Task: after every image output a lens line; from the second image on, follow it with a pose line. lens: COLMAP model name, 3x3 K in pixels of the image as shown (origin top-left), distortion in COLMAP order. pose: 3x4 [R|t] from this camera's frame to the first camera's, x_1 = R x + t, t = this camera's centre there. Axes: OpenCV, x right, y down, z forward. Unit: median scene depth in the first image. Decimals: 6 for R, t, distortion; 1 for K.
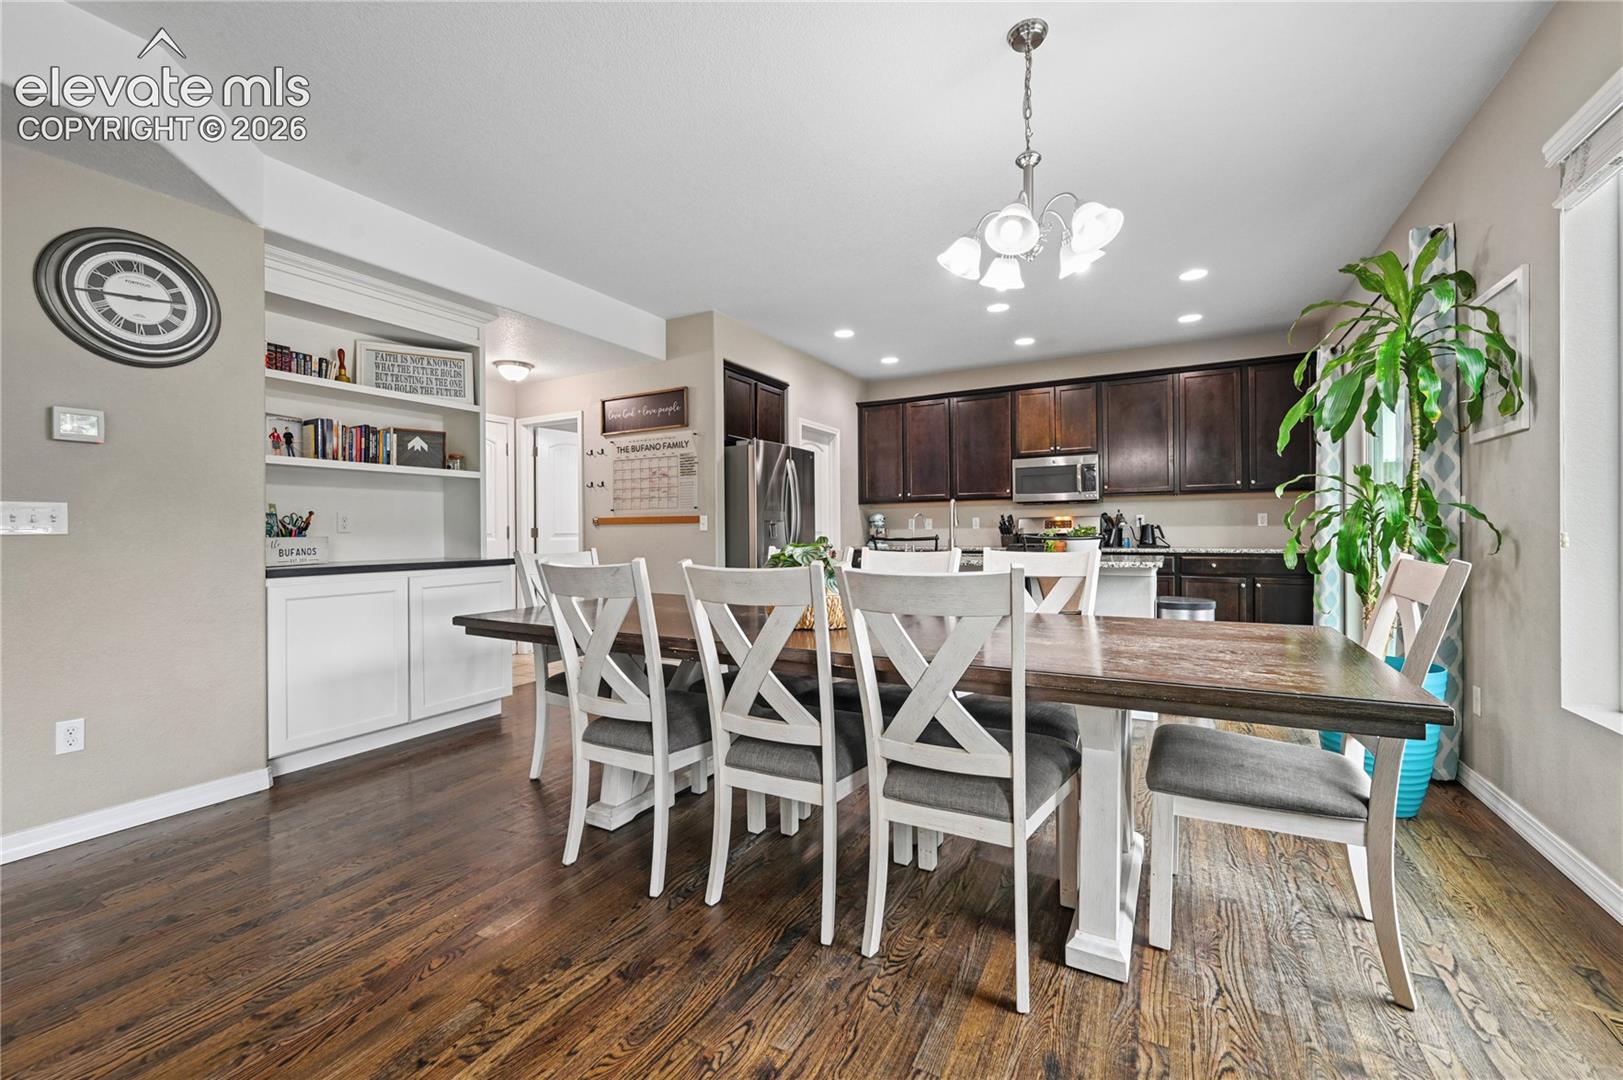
lens RADIAL K [[665.9, 0, 812.7], [0, 665.9, 536.8], [0, 0, 1]] dist [0.002485, -0.000360]
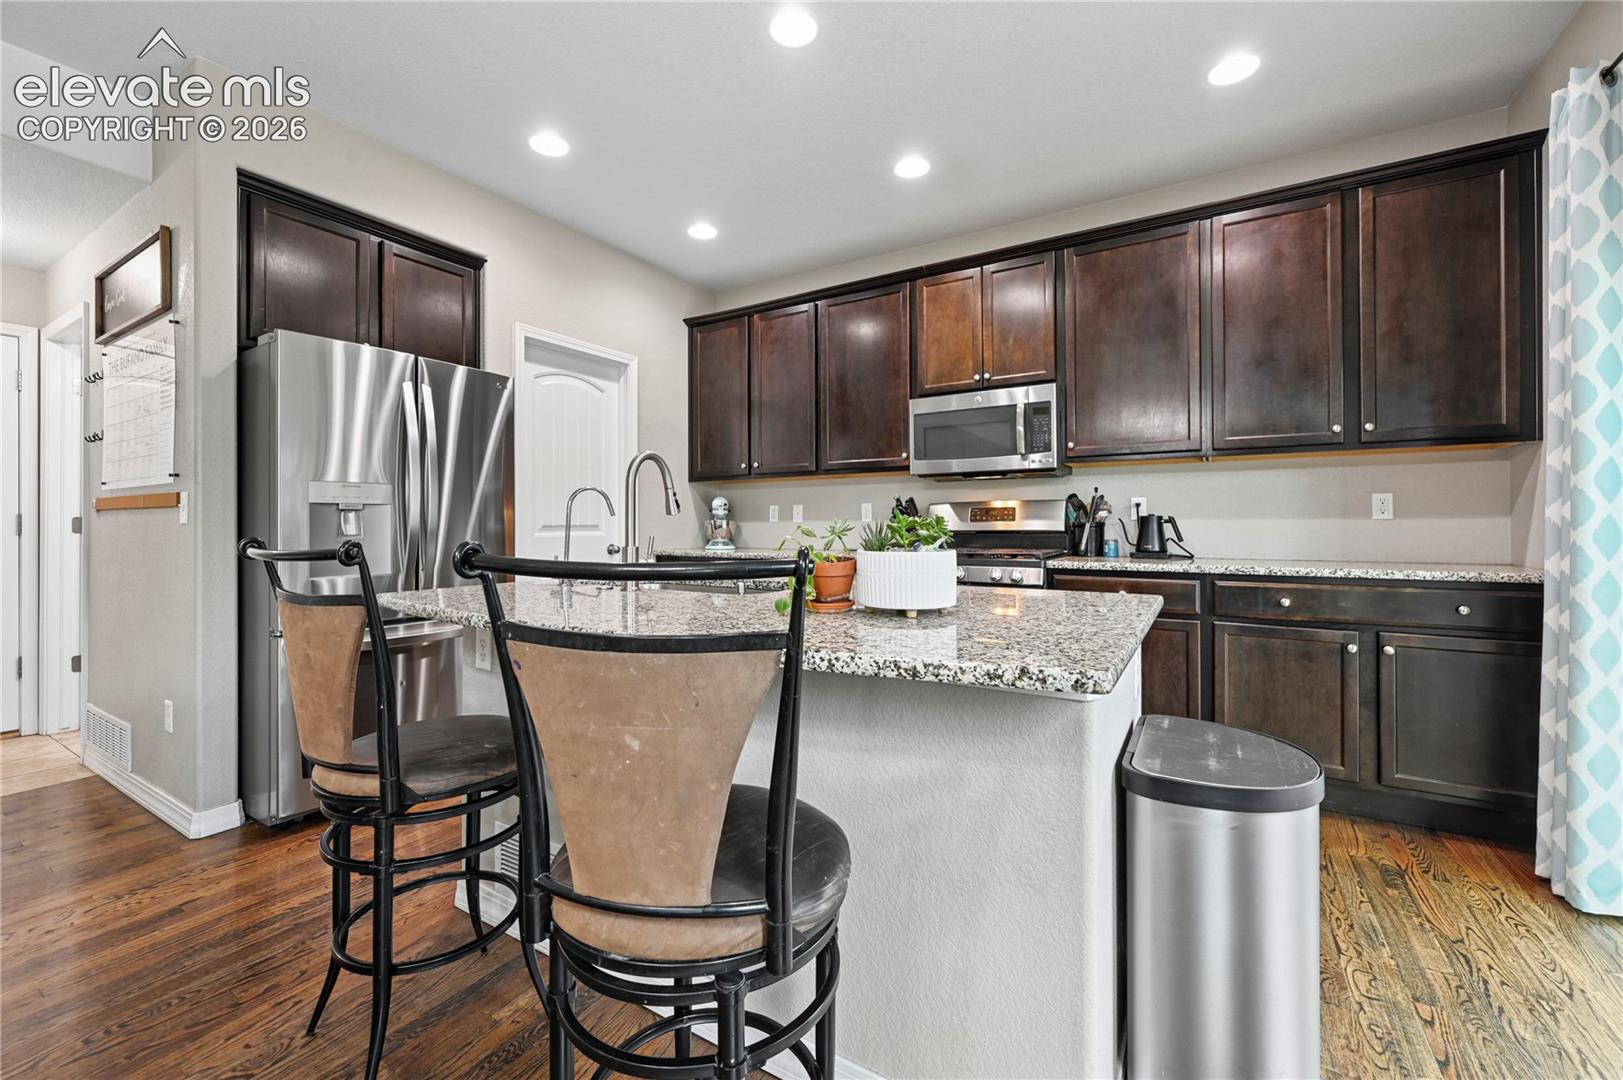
lens RADIAL K [[665.9, 0, 812.6], [0, 665.9, 527.8], [0, 0, 1]] dist [0.002485, -0.000360]
pose [[0.998856, 0.003732, -0.047679, 0.256241], [-0.003744, 0.999993, -0.000163, -0.007226], [0.047678, 0.000342, 0.998863, 0.452463]]
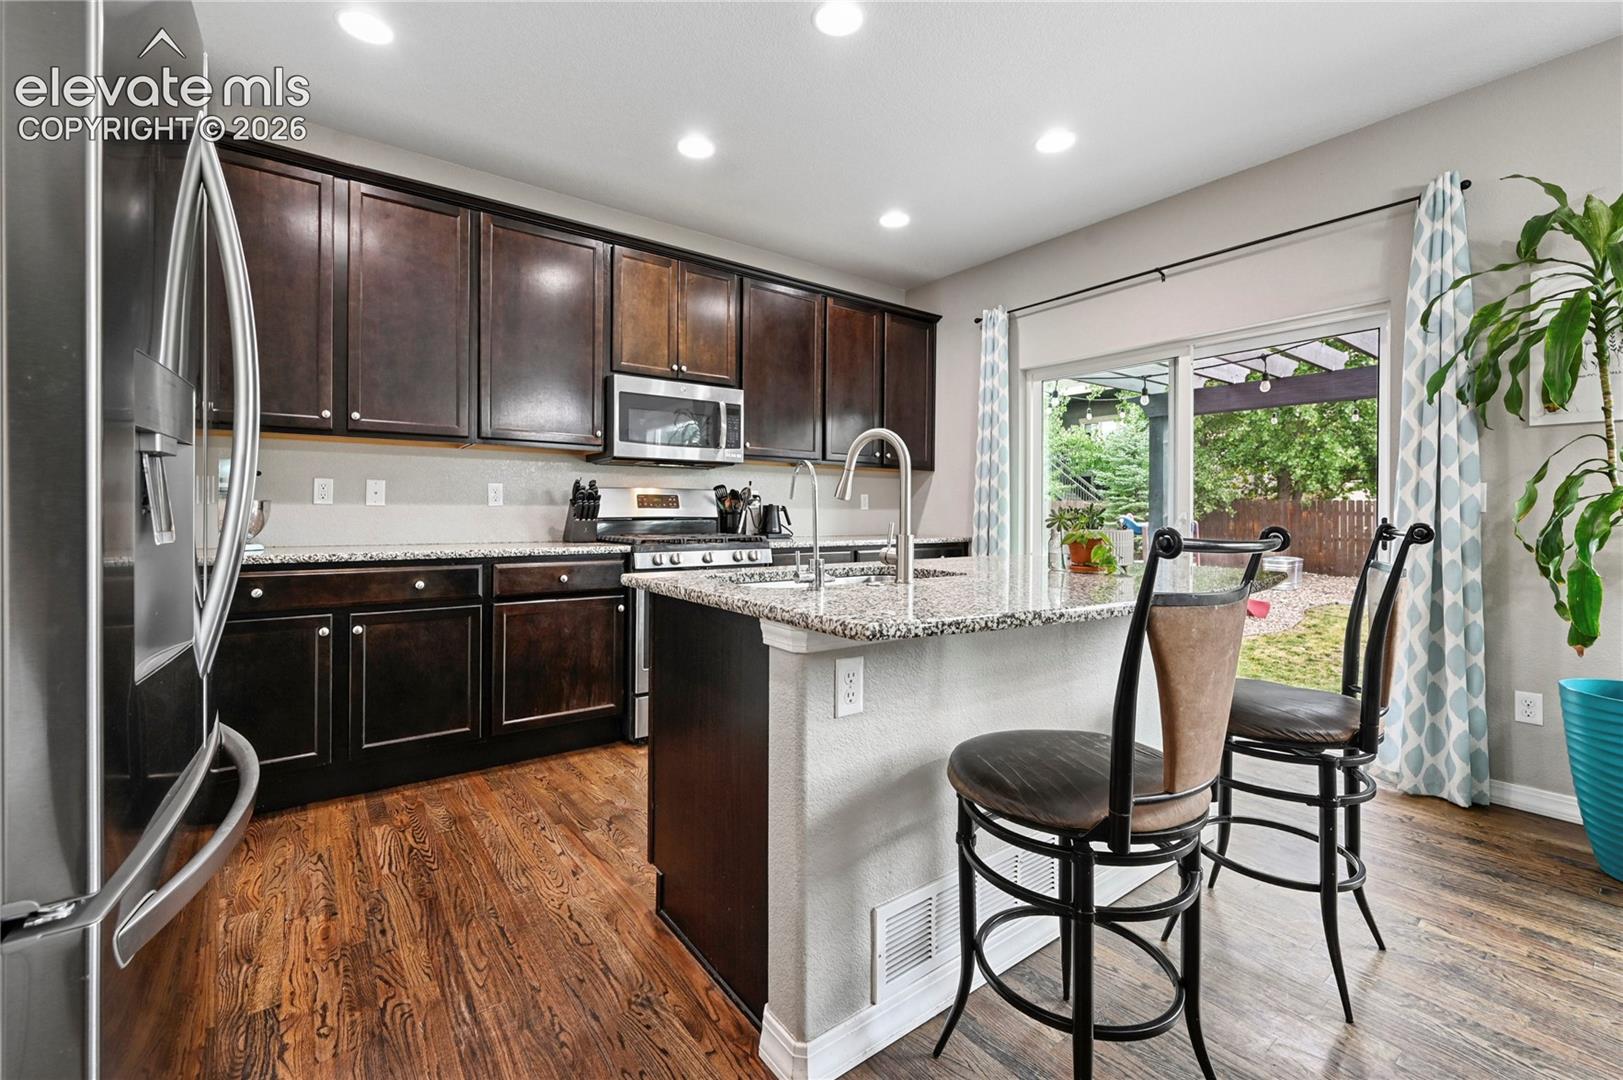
lens RADIAL K [[665.9, 0, 814.6], [0, 665.9, 532.6], [0, 0, 1]] dist [0.002485, -0.000360]
pose [[0.417435, -0.020296, 0.908480, -0.113060], [-0.005163, 0.999681, 0.024705, -0.006620], [-0.908692, -0.015003, 0.417198, 0.669325]]
